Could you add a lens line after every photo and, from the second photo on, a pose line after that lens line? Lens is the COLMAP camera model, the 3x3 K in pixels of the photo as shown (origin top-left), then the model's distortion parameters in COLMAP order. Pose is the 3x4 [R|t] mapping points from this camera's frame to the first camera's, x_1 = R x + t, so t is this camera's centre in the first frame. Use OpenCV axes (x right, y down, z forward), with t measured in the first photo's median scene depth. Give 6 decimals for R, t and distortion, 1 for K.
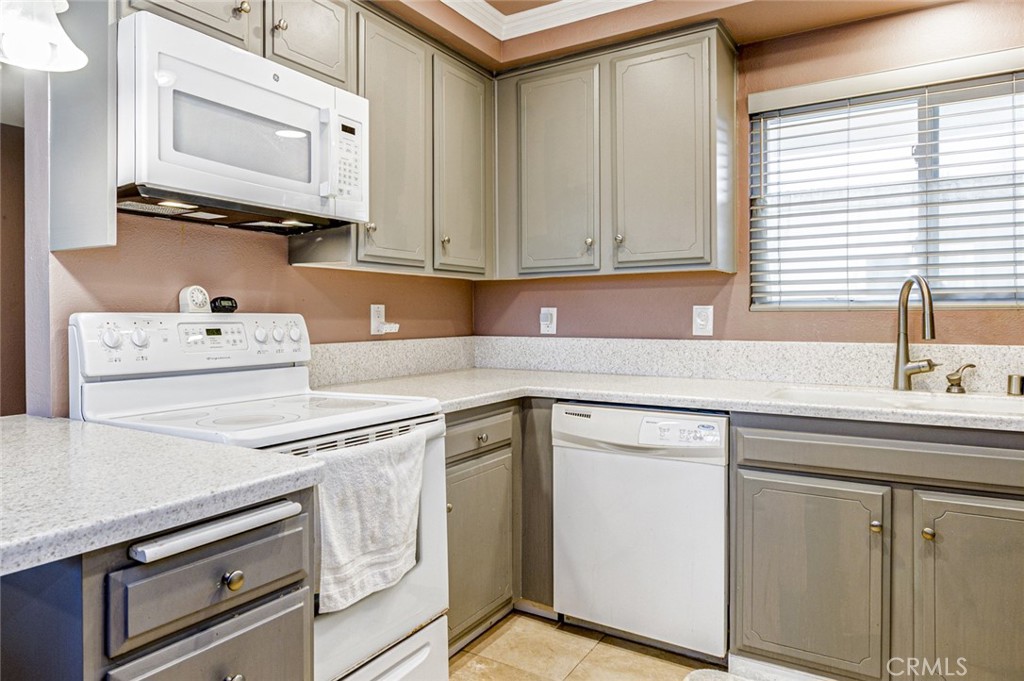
lens RADIAL K [[679.6, 0, 461.1], [0, 679.6, 320.1], [0, 0, 1]] dist [0.023845, -0.002381]
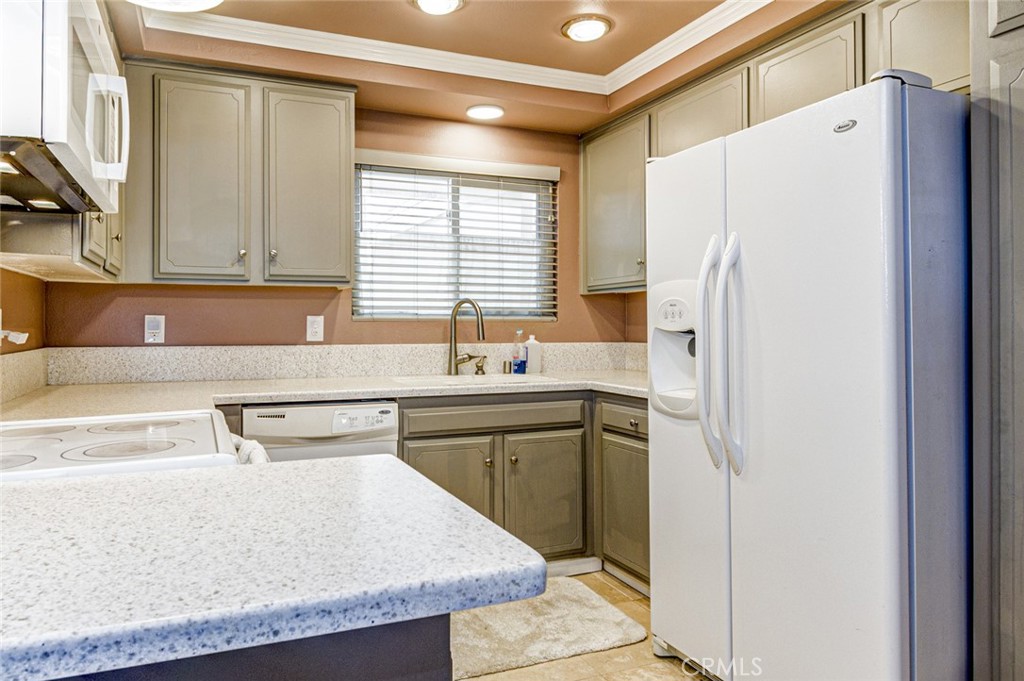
lens RADIAL K [[679.6, 0, 461.1], [0, 679.6, 320.1], [0, 0, 1]] dist [0.023845, -0.002381]
pose [[0.575778, 0.009491, 0.817551, -0.484814], [0.002293, 0.999910, -0.013222, 0.002400], [-0.817603, 0.009487, 0.575704, 0.125186]]
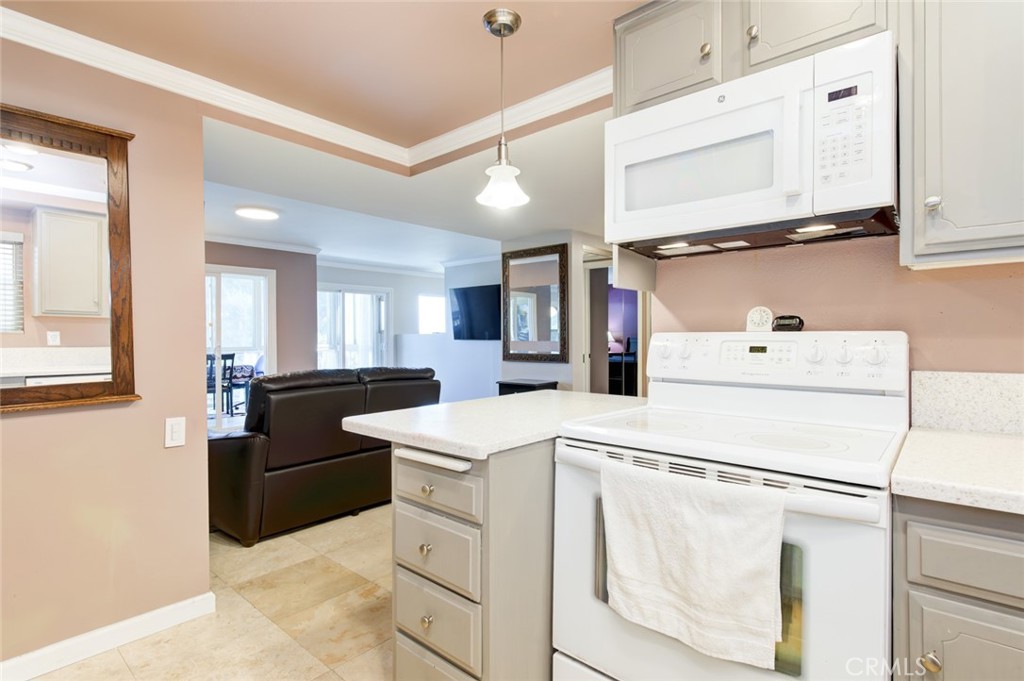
lens RADIAL K [[495.8, 0, 512.0], [0, 495.8, 340.5], [0, 0, 1]] dist [-0.002251, -0.000287]
pose [[-0.123898, 0.008973, -0.992254, 1.613860], [-0.003915, 0.999947, 0.009532, -0.009277], [0.992287, 0.005066, -0.123857, 2.538527]]
